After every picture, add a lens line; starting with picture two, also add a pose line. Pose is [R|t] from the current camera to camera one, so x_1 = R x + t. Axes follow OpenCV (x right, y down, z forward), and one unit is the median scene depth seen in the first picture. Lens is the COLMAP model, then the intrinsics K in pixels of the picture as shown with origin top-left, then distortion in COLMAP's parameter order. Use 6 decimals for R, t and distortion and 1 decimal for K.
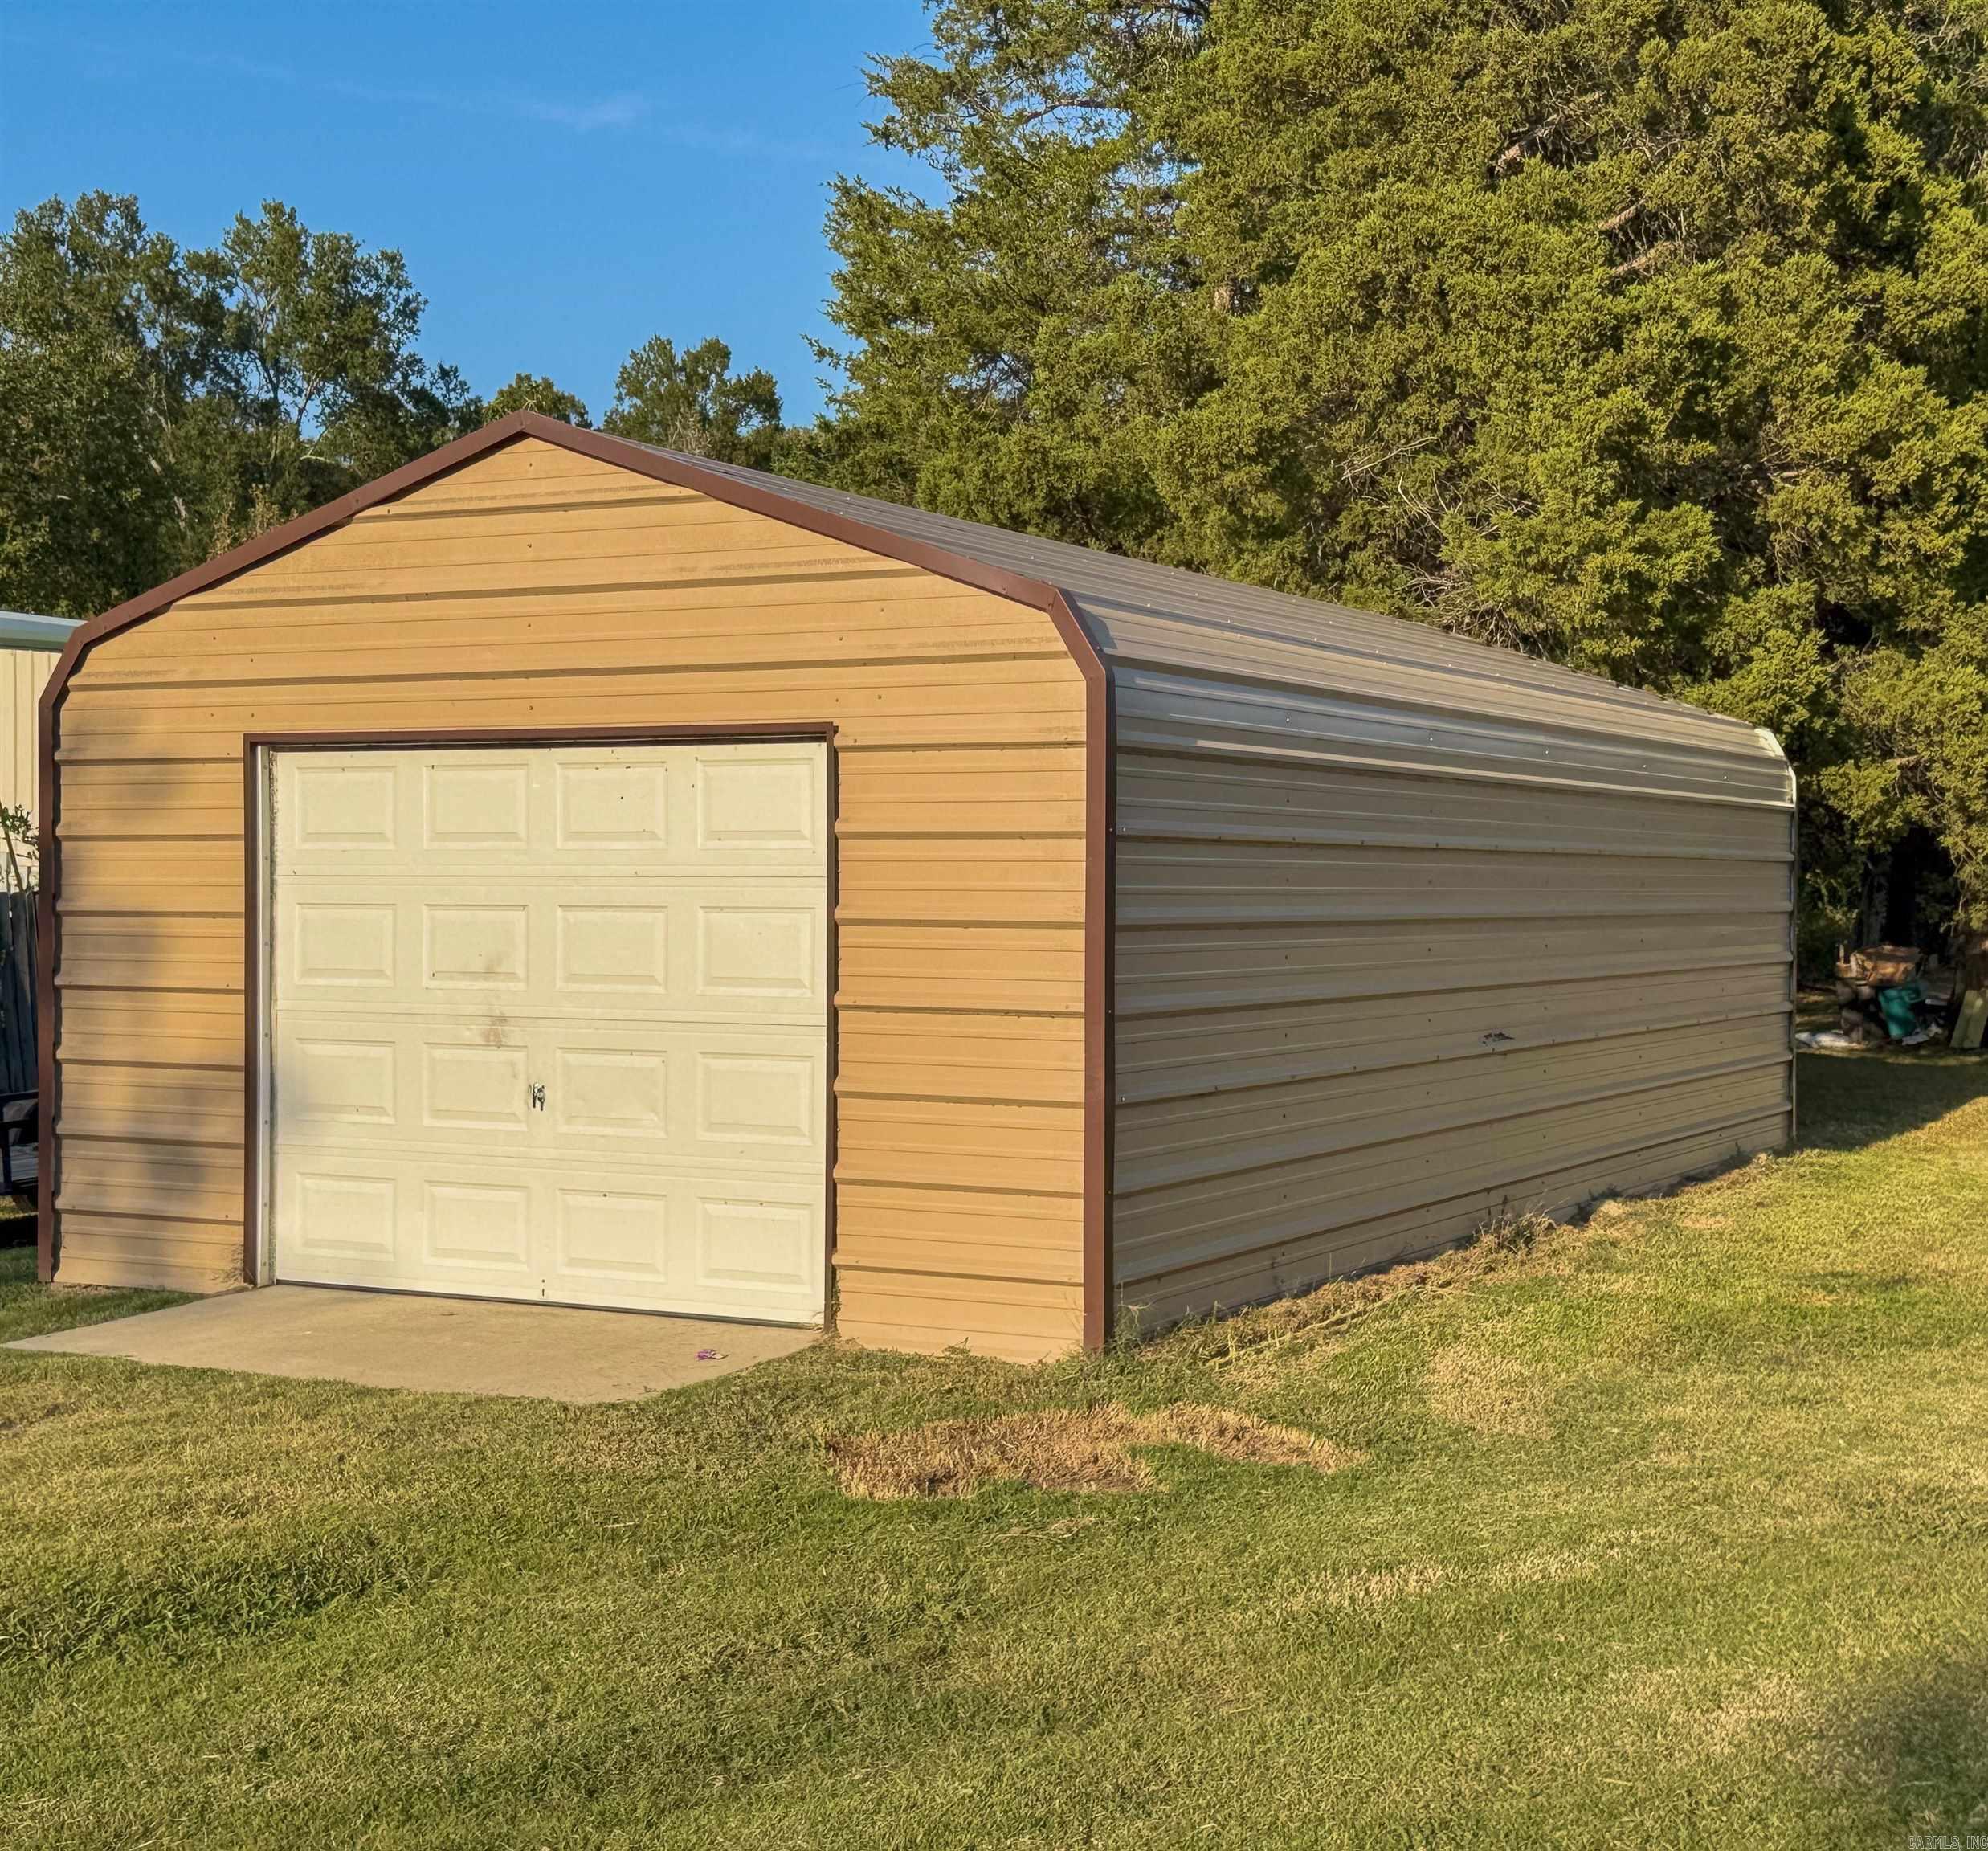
lens RADIAL K [[2990.2, 0, 1000.8], [0, 2990.2, 916.8], [0, 0, 1]] dist [0.053813, 0.000000]
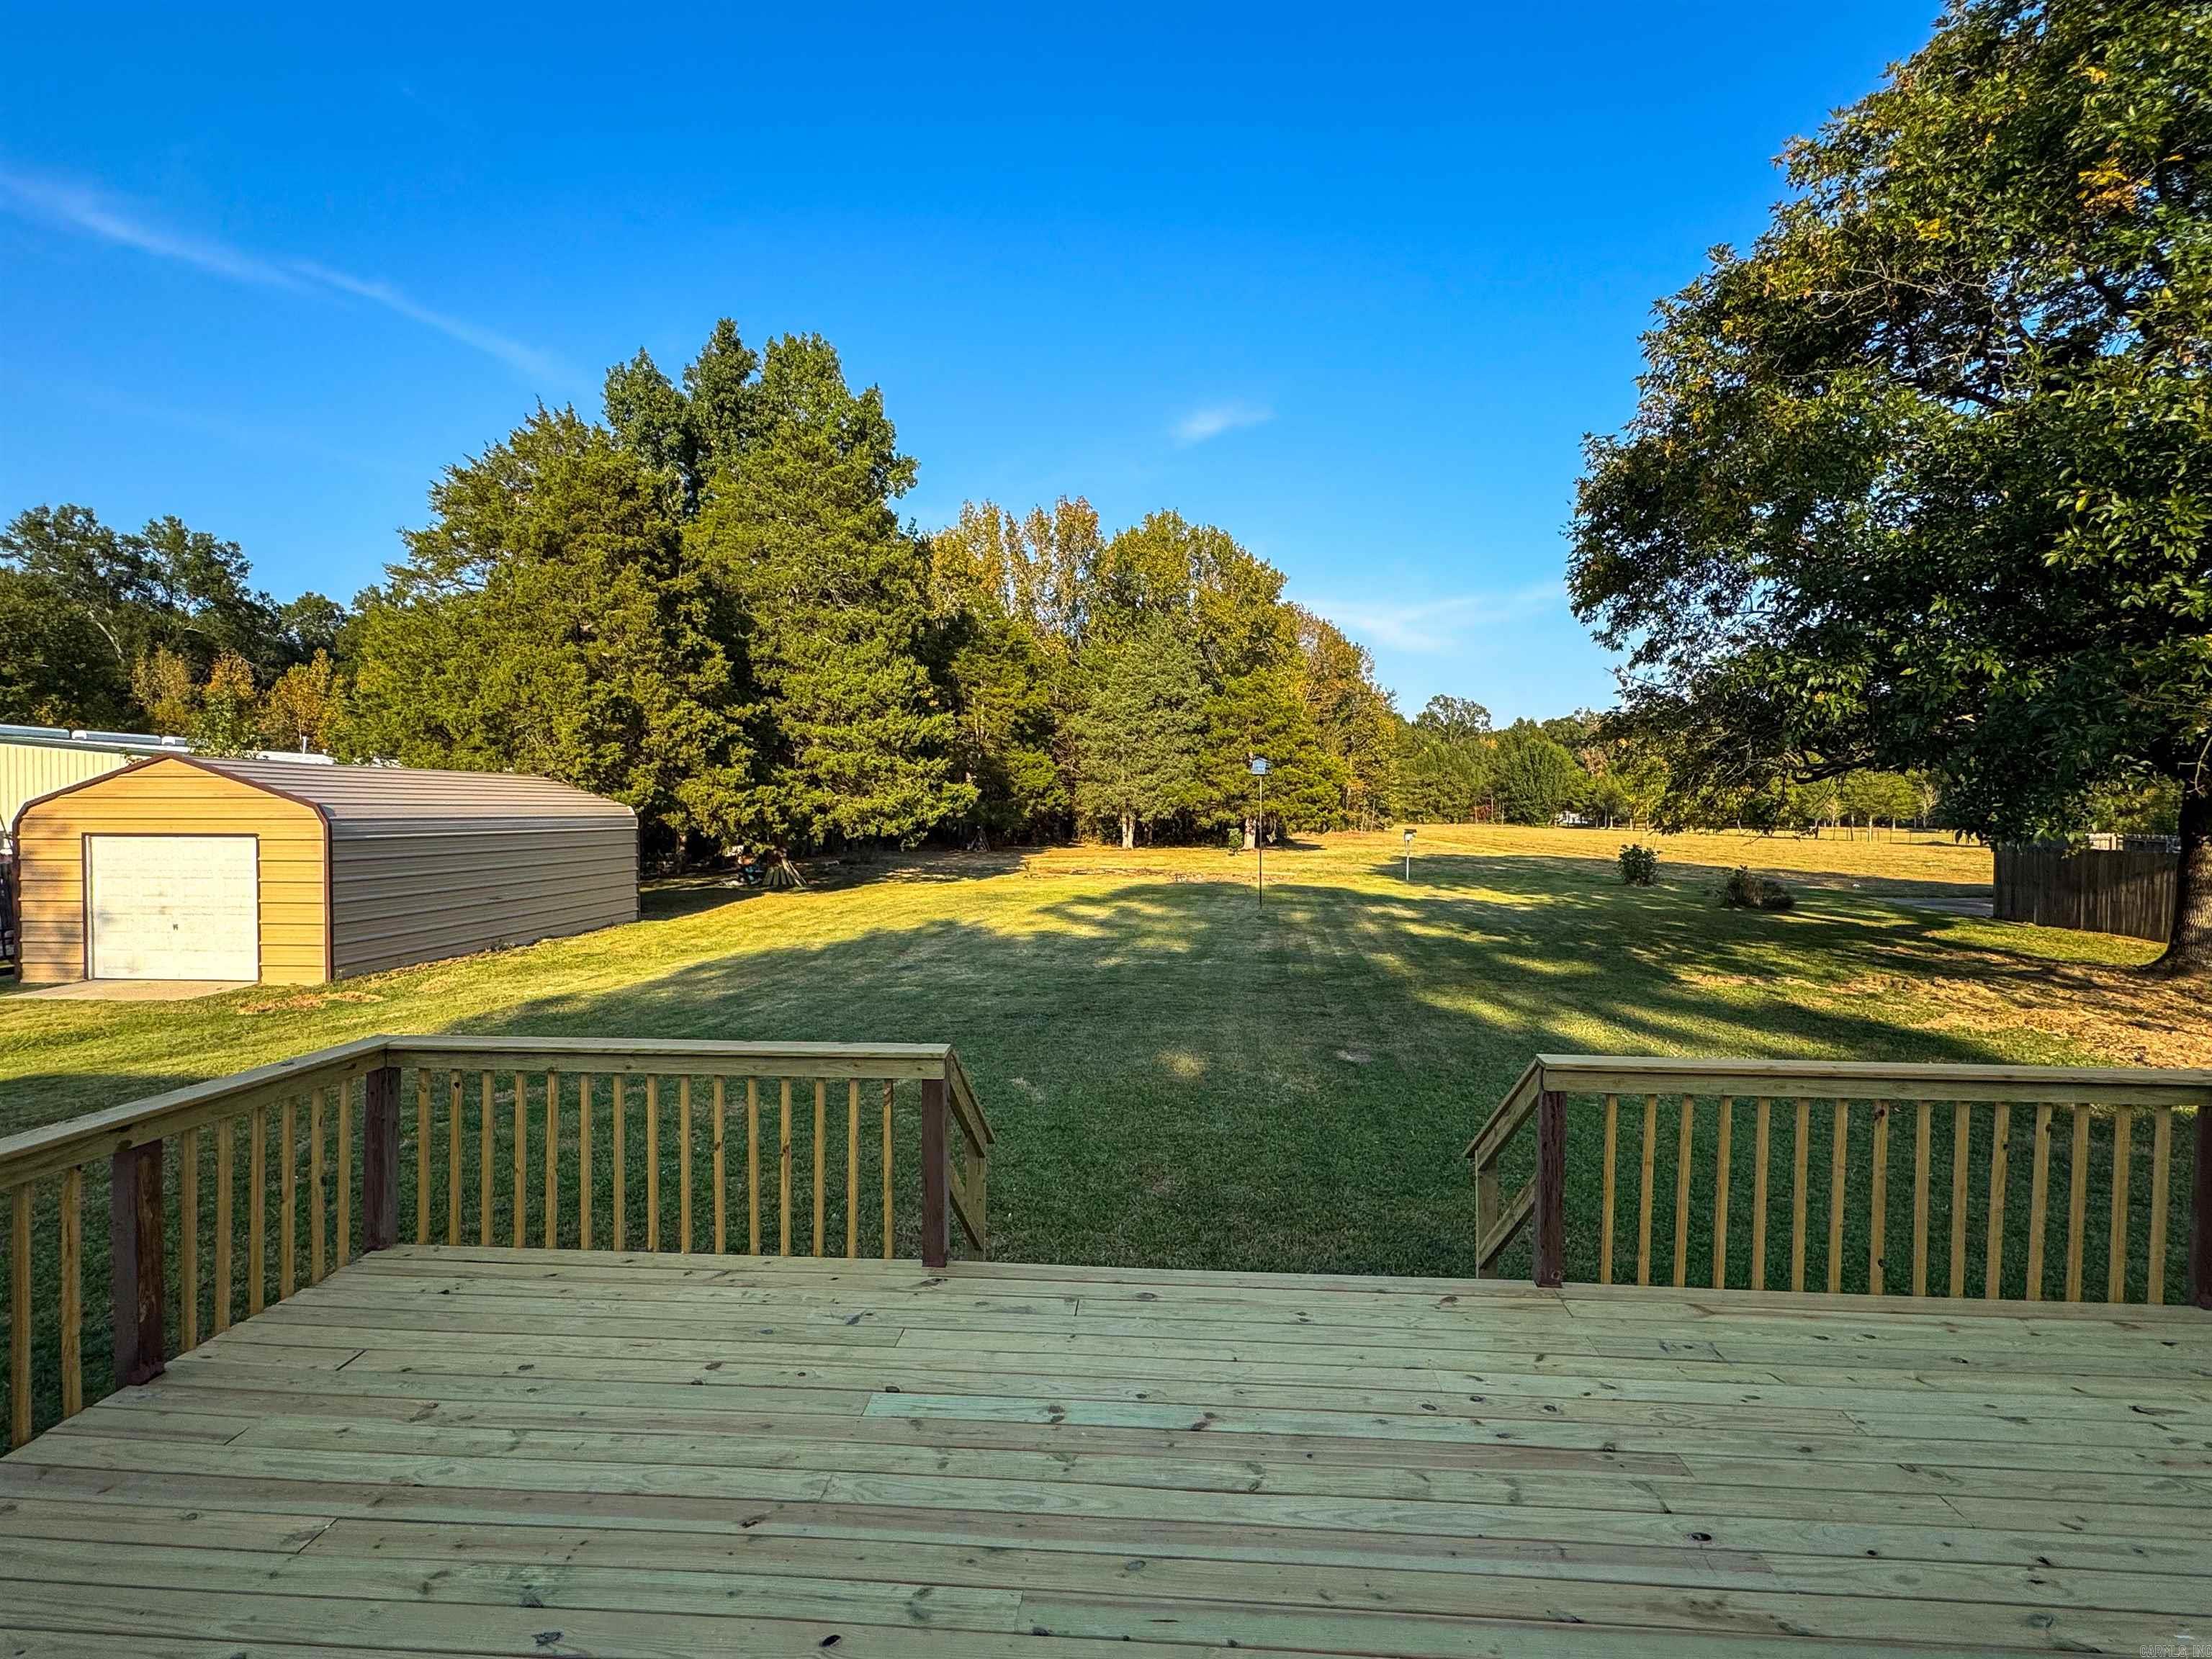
lens RADIAL K [[1092.6, 0, 1090.5], [0, 1092.6, 837.7], [0, 0, 1]] dist [-0.024006, 0.004181]
pose [[0.893620, -0.011180, 0.448684, 0.145595], [0.005871, 0.999895, 0.013223, -0.034891], [-0.448785, -0.009182, 0.893592, -0.405592]]
